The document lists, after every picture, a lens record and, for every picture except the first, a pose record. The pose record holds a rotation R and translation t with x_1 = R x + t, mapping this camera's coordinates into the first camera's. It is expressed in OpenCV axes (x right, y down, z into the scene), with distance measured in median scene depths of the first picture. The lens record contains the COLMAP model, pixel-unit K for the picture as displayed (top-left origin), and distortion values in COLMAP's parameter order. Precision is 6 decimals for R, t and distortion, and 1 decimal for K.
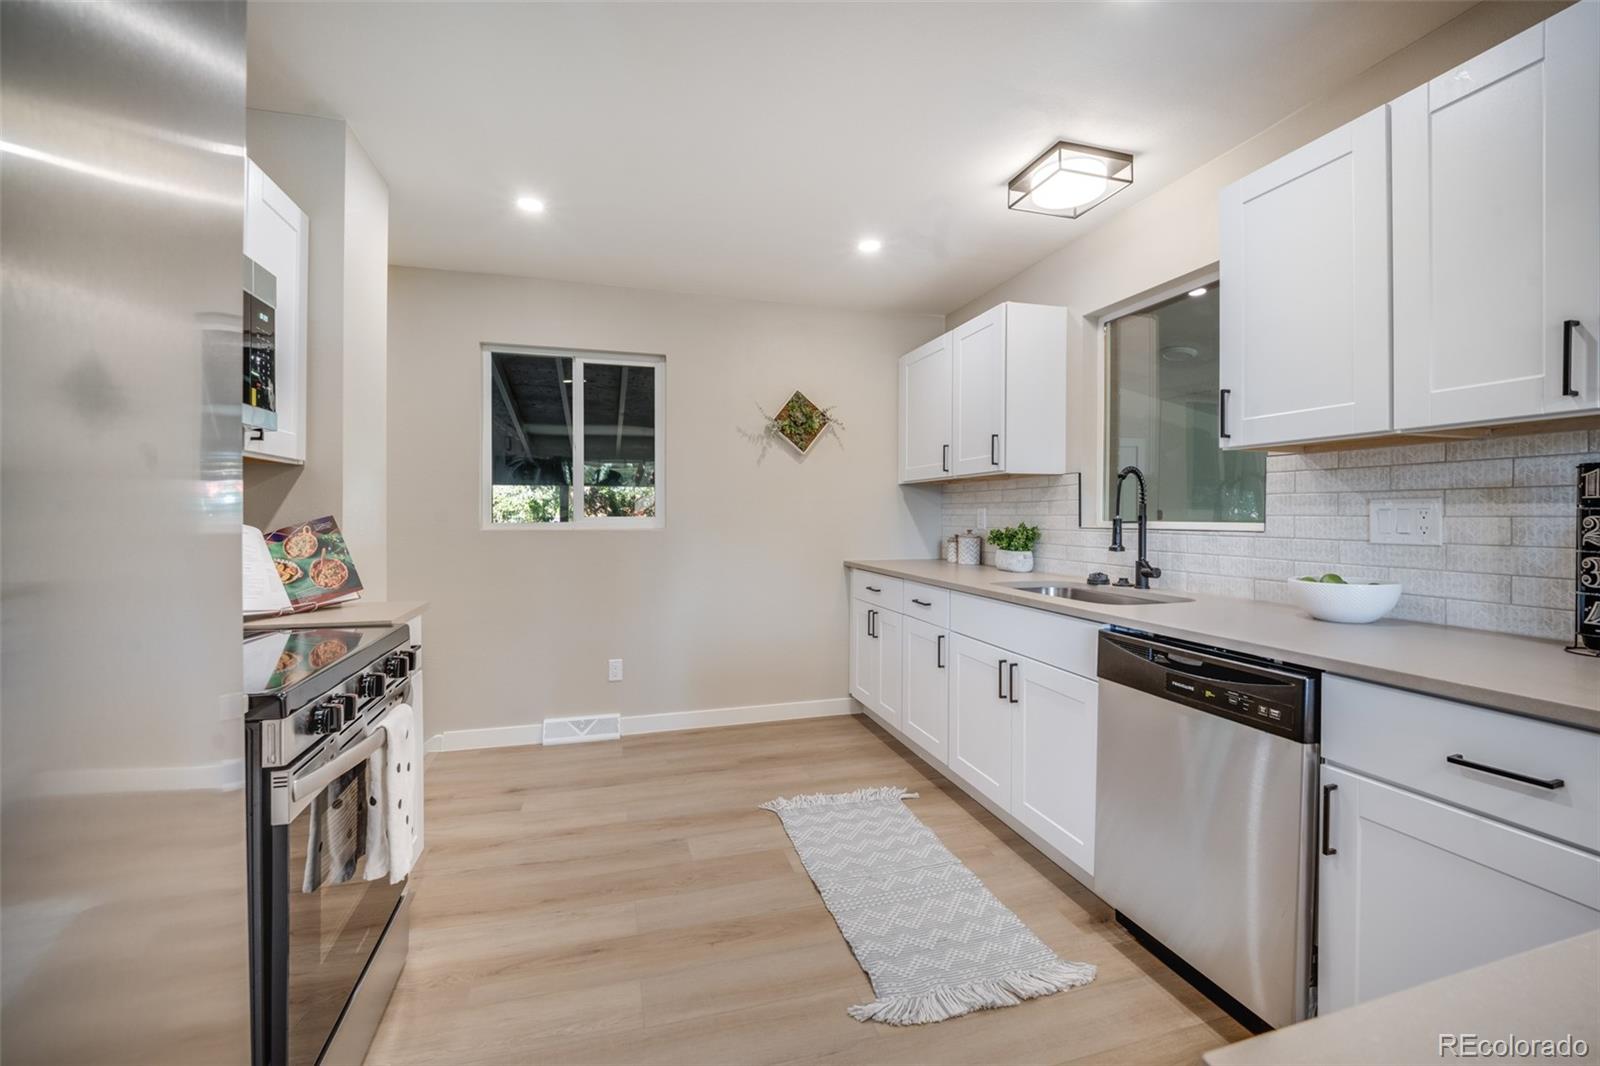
lens RADIAL K [[678.5, 0, 801.4], [0, 678.5, 529.6], [0, 0, 1]] dist [0.013318, -0.019914]
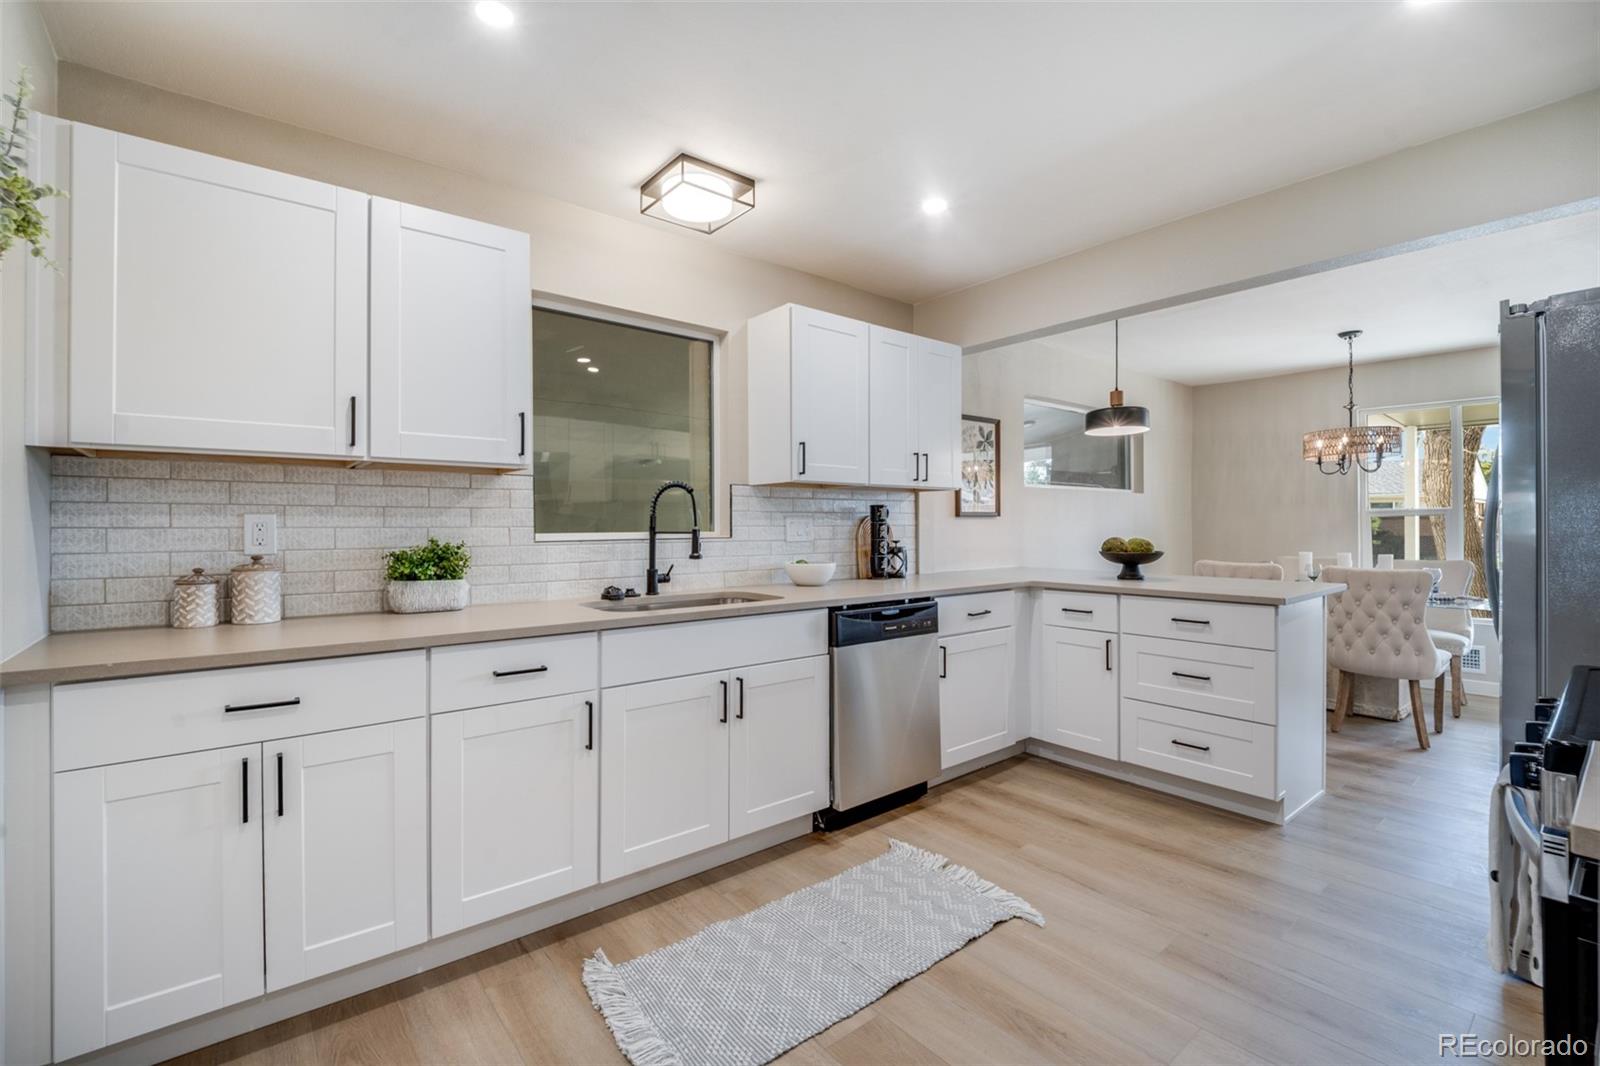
lens RADIAL K [[699.0, 0, 793.4], [0, 699.0, 525.7], [0, 0, 1]] dist [0.016859, -0.021574]
pose [[-0.390731, 0.000389, 0.920505, -0.534223], [0.023219, 0.999686, 0.009434, -0.024053], [-0.920212, 0.025060, -0.390618, 1.093068]]
